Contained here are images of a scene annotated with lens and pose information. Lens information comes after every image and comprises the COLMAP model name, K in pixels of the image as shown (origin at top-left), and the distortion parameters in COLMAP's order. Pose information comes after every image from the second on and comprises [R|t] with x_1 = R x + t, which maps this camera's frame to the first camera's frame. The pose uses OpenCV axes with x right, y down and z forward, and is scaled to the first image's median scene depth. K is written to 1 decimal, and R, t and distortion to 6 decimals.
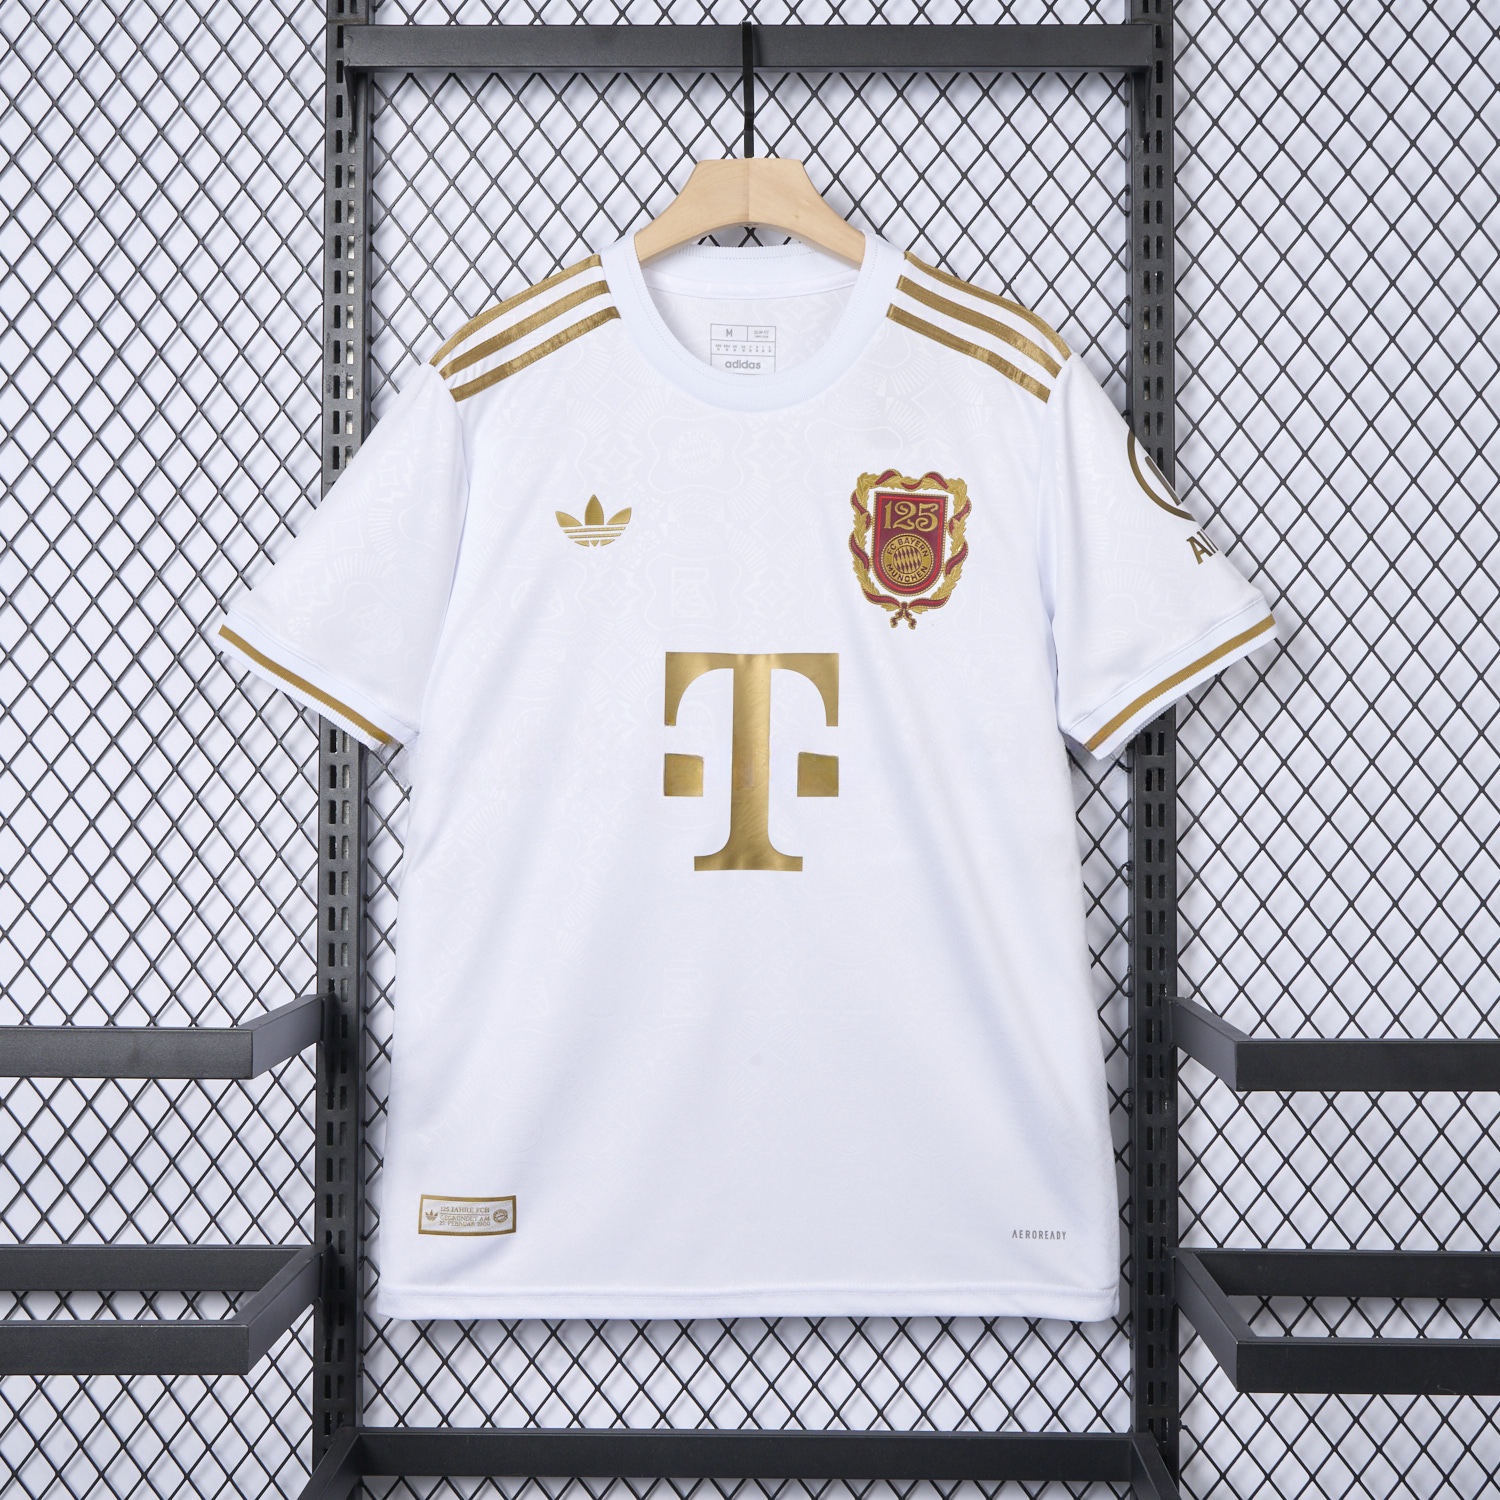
lens RADIAL K [[2357.1, 0, 753.2], [0, 2357.1, 708.4], [0, 0, 1]] dist [-0.017137, -0.076644]
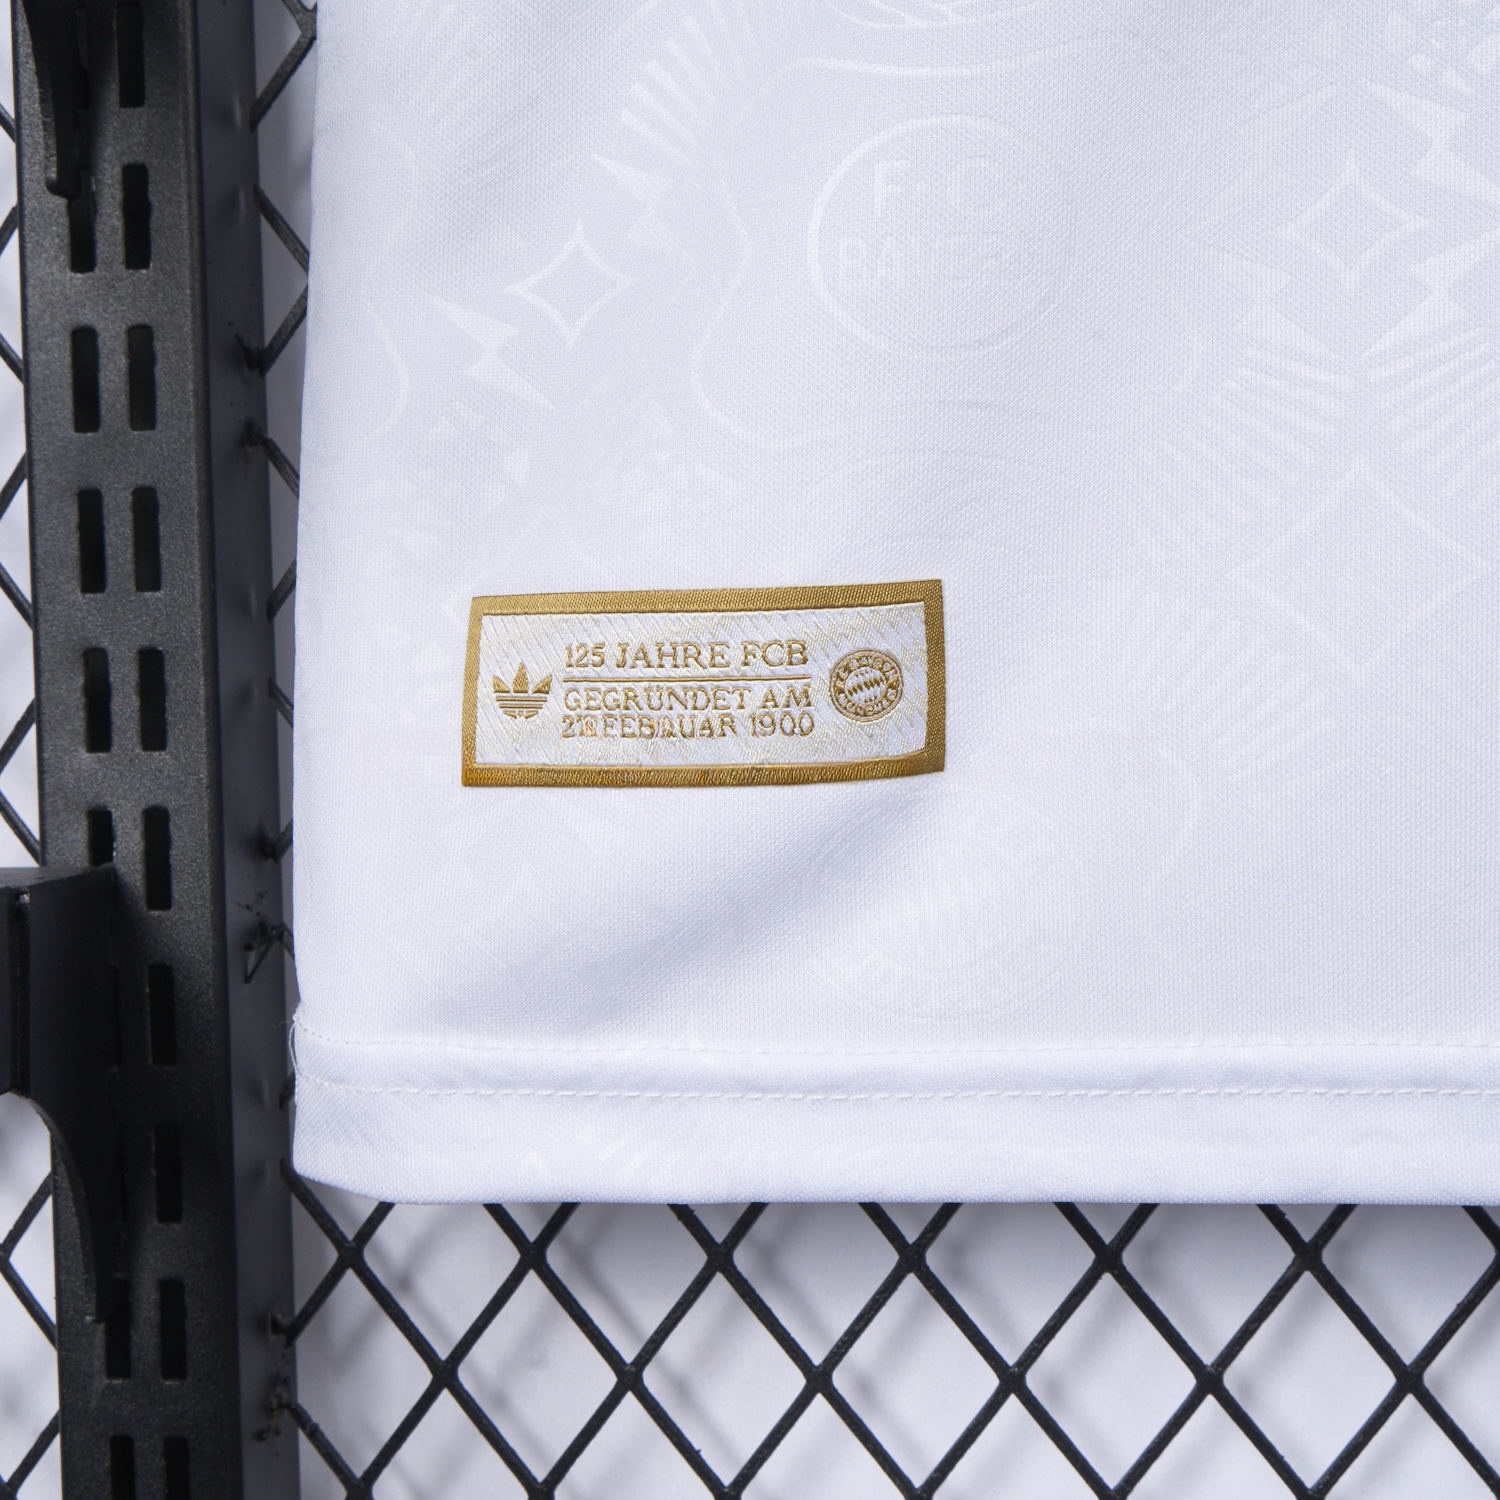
lens RADIAL K [[2357.1, 0, 753.2], [0, 2357.1, 708.4], [0, 0, 1]] dist [-0.017137, -0.076644]
pose [[0.991241, -0.021805, -0.130250, -0.090963], [0.031389, 0.996911, 0.071993, 0.202774], [0.128278, -0.075451, 0.988864, 0.803115]]
